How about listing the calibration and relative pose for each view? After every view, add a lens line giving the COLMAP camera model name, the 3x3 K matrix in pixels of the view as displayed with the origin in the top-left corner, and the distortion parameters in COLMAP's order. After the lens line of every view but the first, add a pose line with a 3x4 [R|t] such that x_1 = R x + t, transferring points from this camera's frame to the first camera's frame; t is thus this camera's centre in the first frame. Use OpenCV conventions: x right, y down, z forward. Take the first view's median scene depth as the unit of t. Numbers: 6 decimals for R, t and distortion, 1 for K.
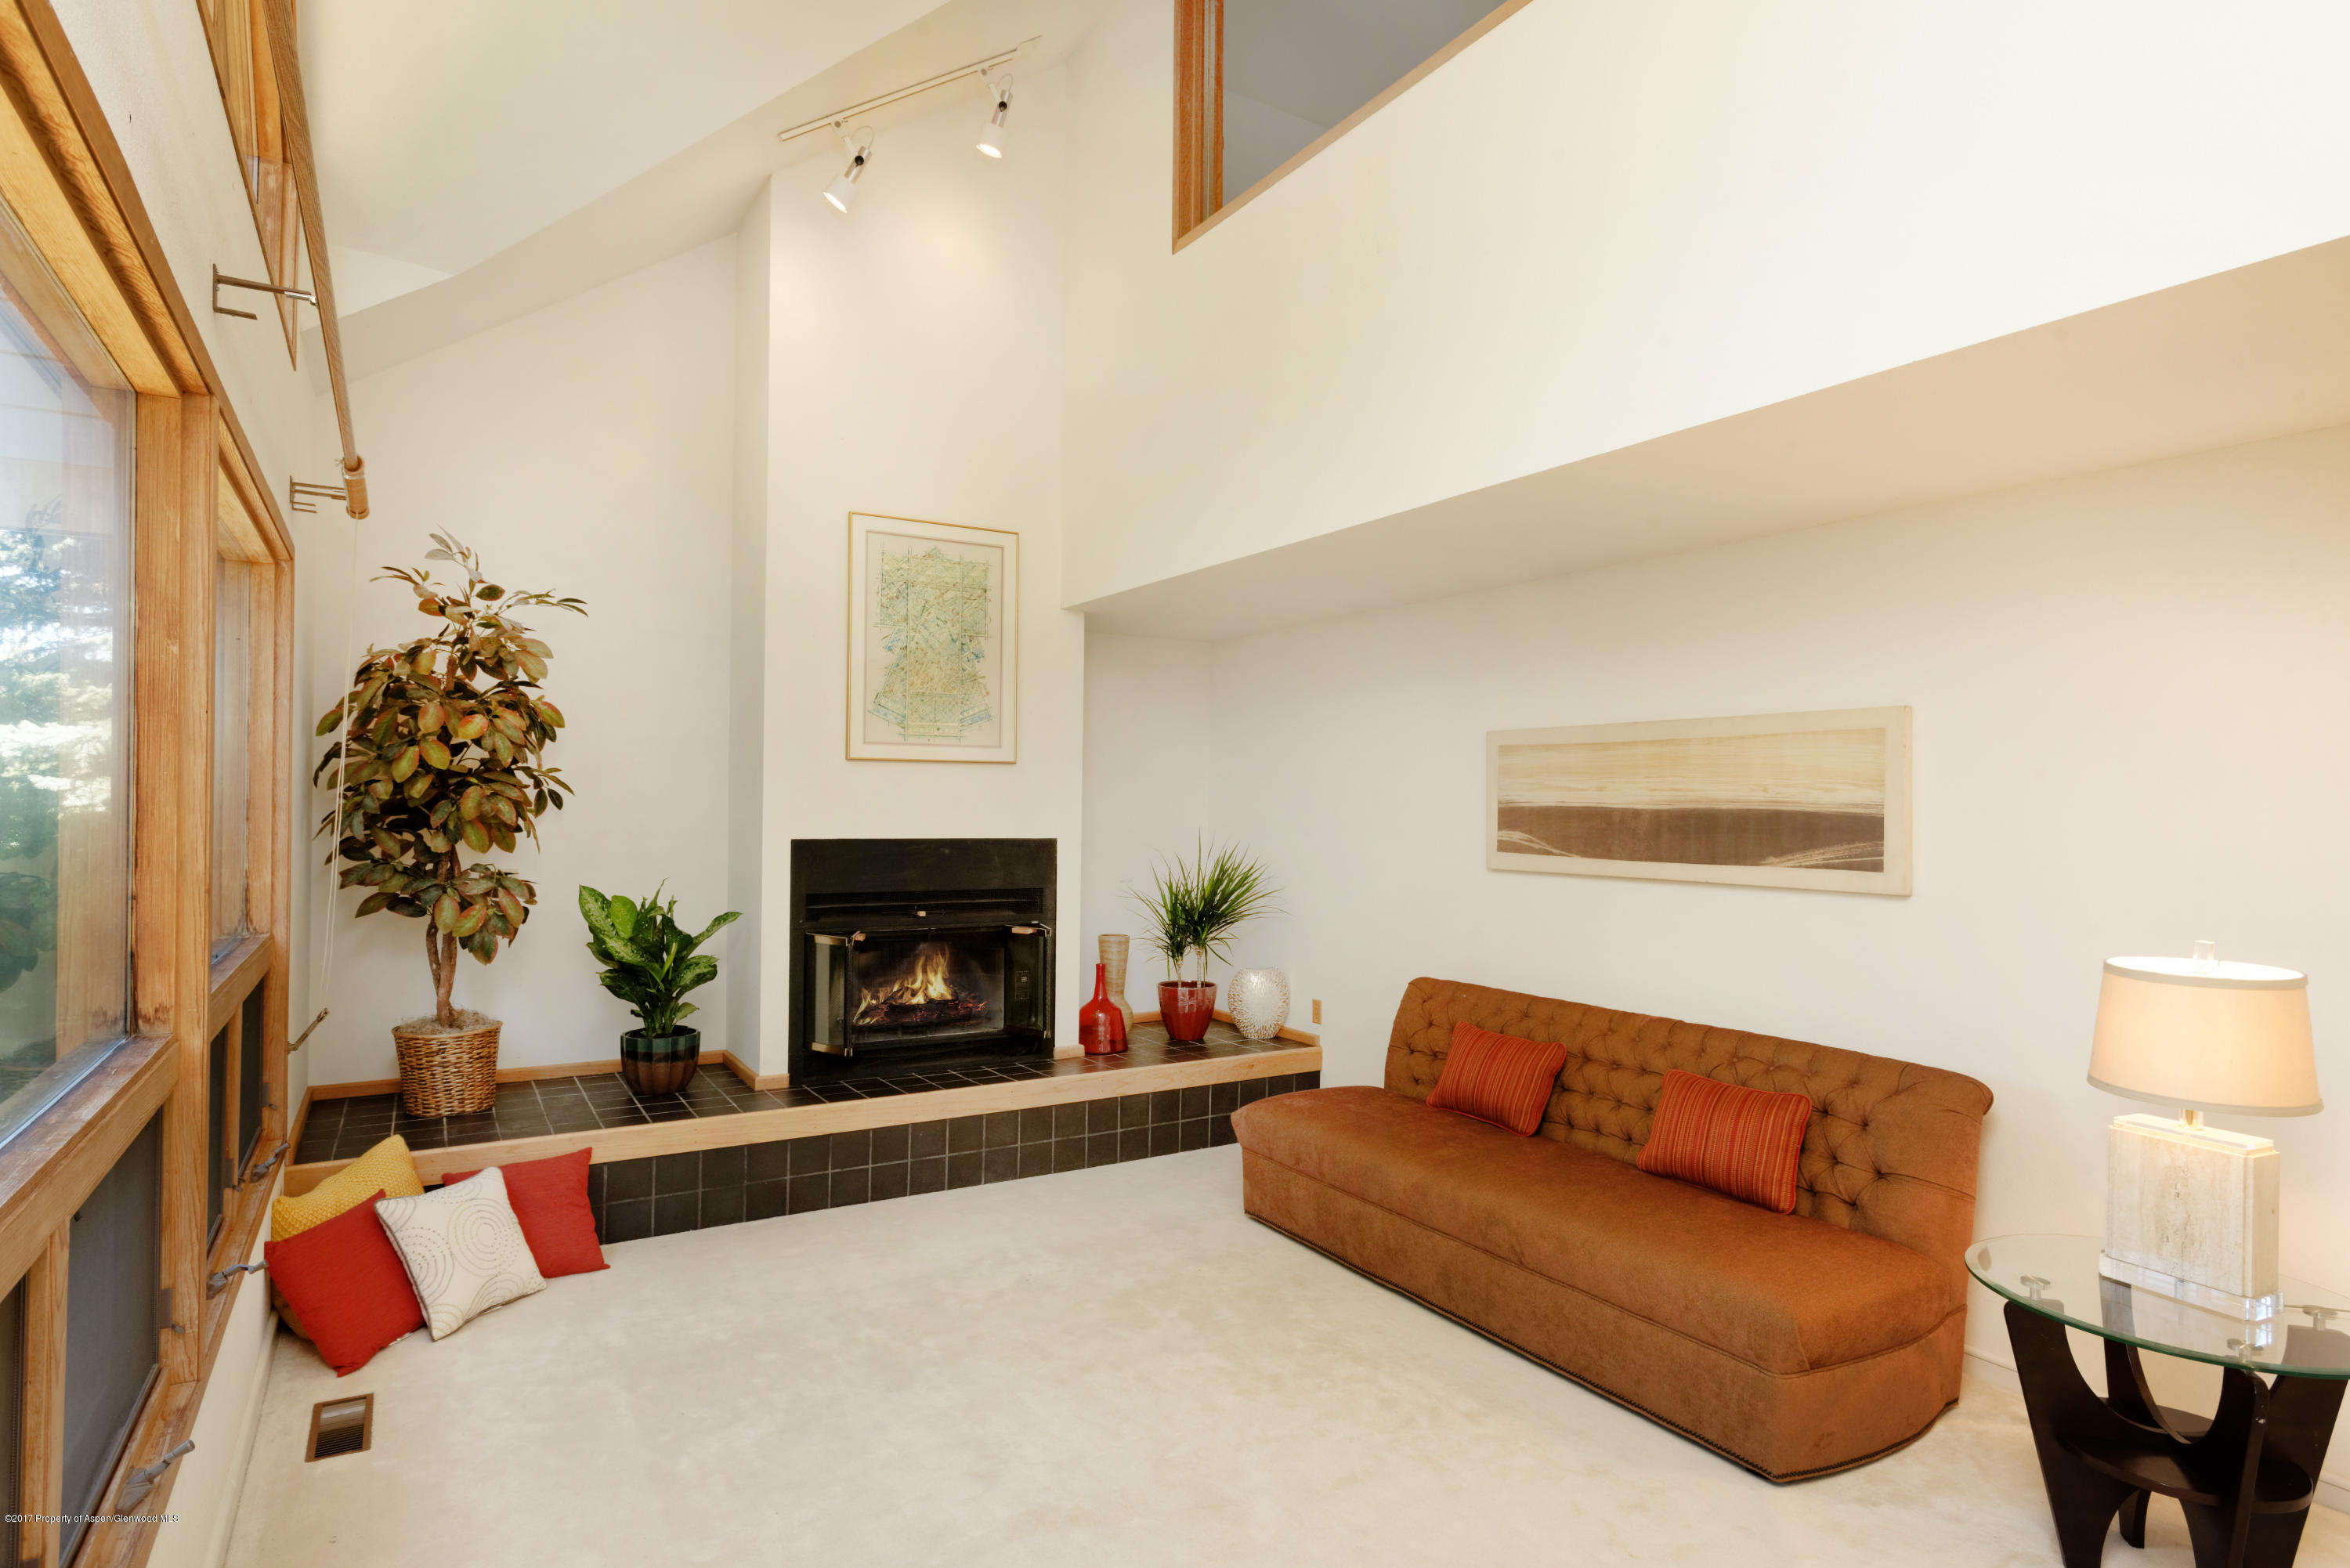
lens RADIAL K [[1265.7, 0, 1178.1], [0, 1265.7, 787.4], [0, 0, 1]] dist [-0.004745, -0.000526]
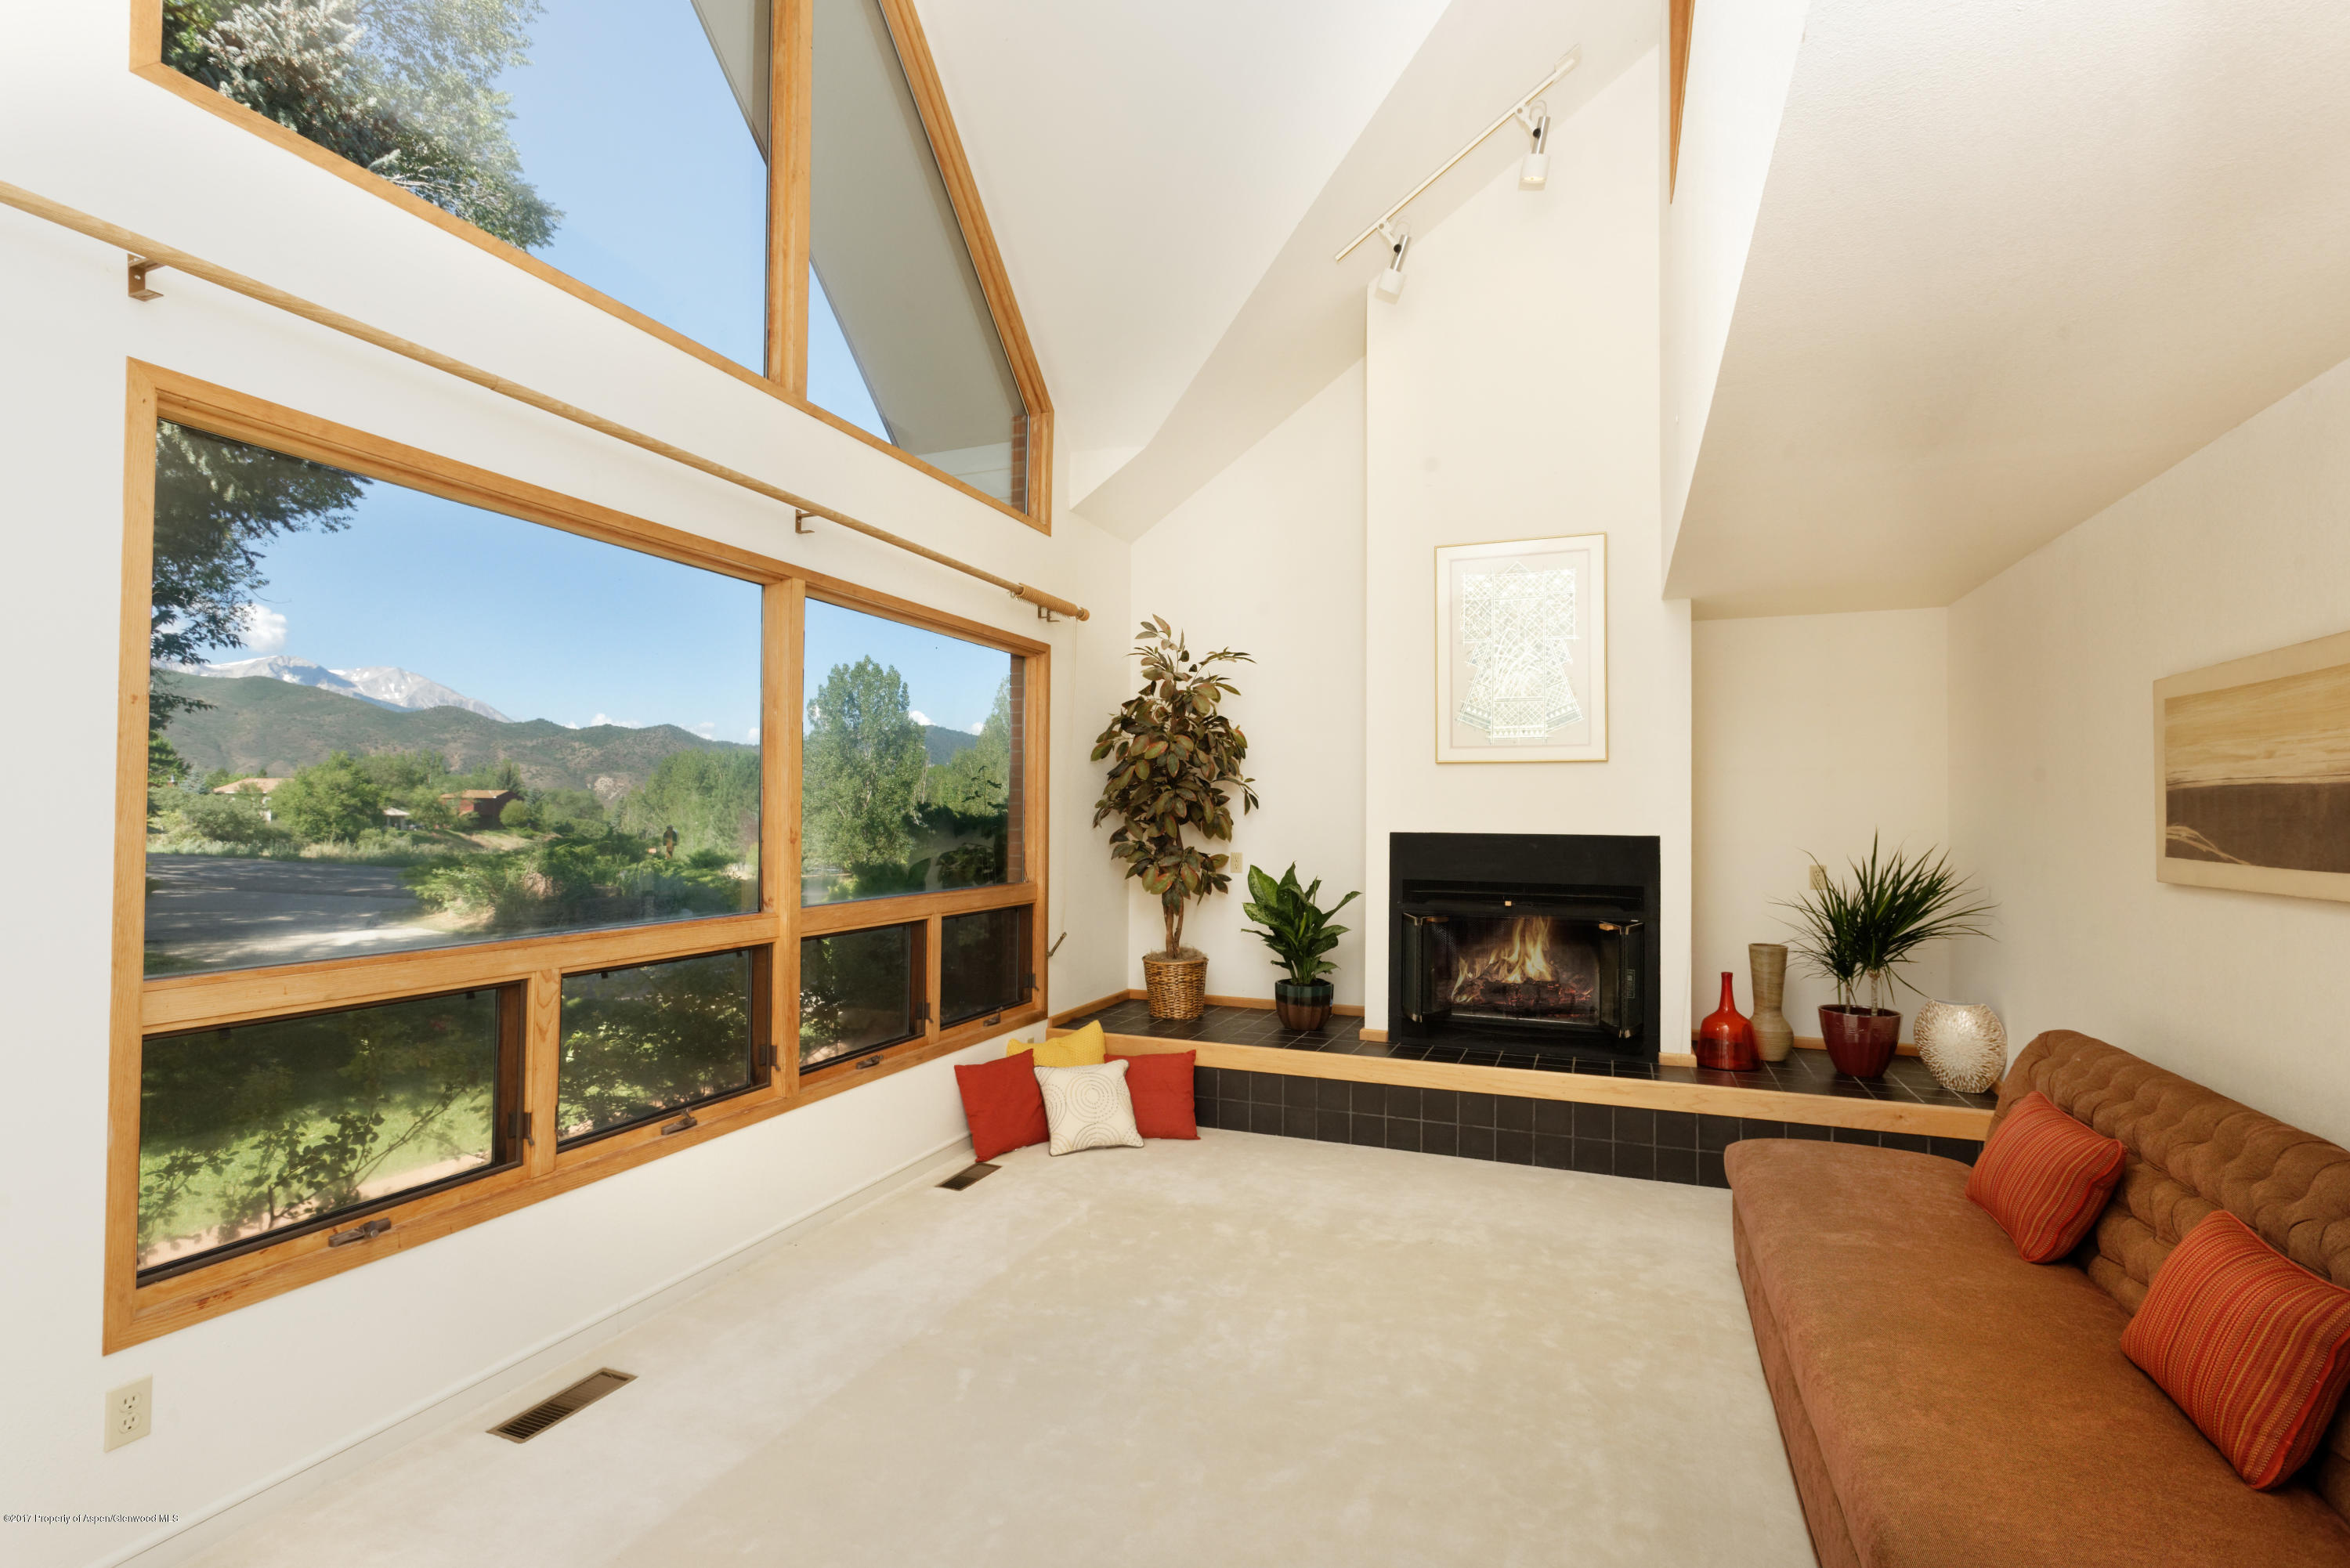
lens RADIAL K [[1109.0, 0, 1175.5], [0, 1109.0, 798.0], [0, 0, 1]] dist [0.003947, 0.000236]
pose [[0.601663, -0.018526, -0.798535, 0.407711], [0.009030, 0.999825, -0.016392, 0.024370], [0.798699, 0.002652, 0.601725, 0.218822]]
